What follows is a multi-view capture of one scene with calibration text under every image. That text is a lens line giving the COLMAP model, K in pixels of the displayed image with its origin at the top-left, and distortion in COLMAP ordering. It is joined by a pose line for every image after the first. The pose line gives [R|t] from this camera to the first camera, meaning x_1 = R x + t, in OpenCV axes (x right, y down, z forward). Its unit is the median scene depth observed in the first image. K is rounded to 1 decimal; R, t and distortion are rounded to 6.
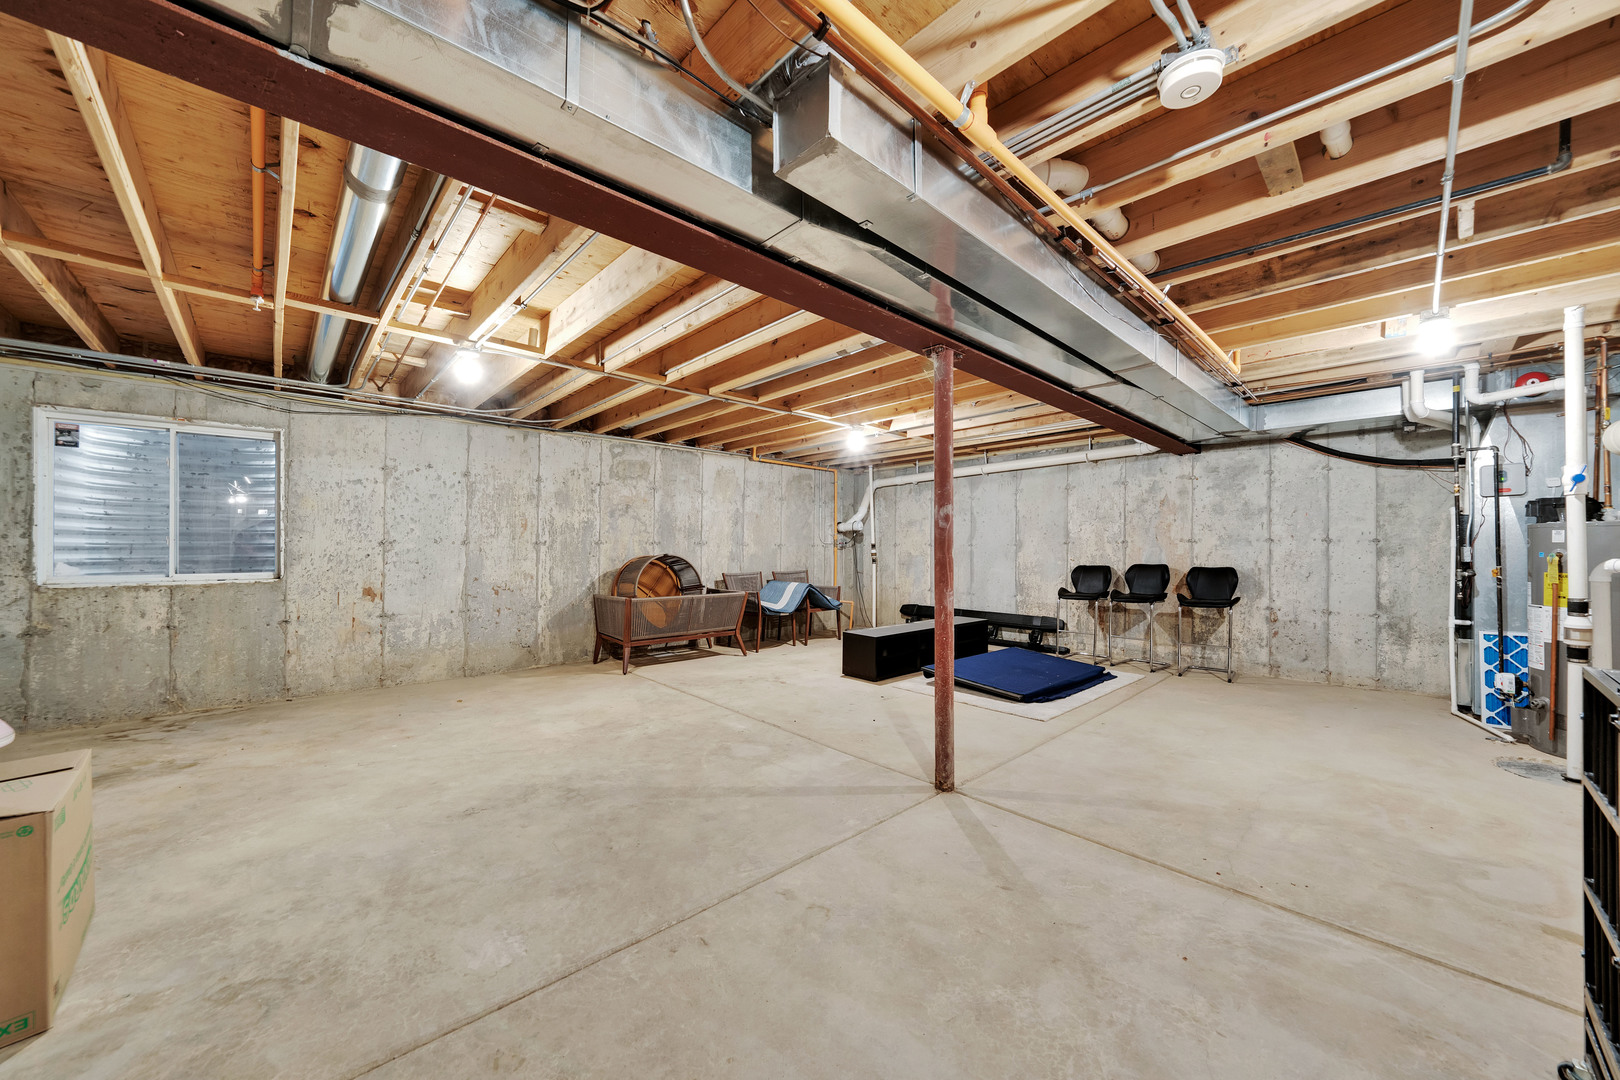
lens RADIAL K [[596.5, 0, 815.9], [0, 596.5, 555.8], [0, 0, 1]] dist [-0.026670, 0.002485]
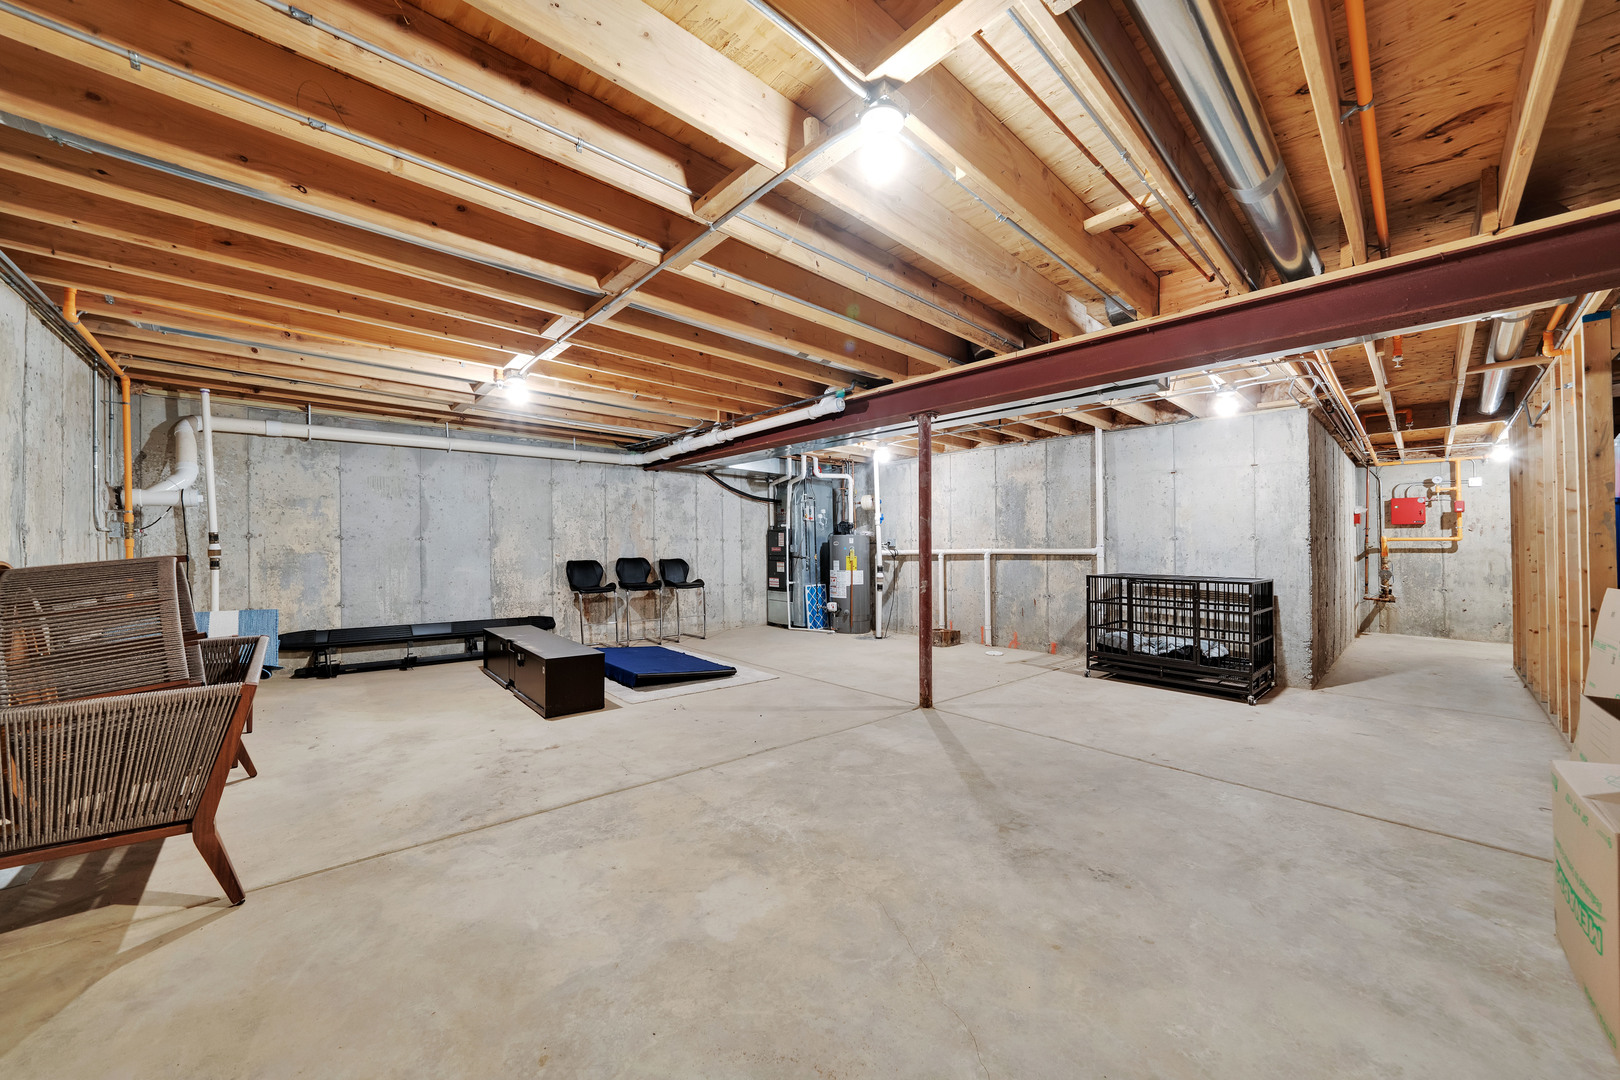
lens RADIAL K [[596.5, 0, 812.1], [0, 596.5, 538.0], [0, 0, 1]] dist [-0.026670, 0.002485]
pose [[-0.005245, 0.015766, 0.999862, -0.930410], [0.007044, 0.999851, -0.015729, -0.006105], [-0.999961, 0.006960, -0.005355, 0.938527]]
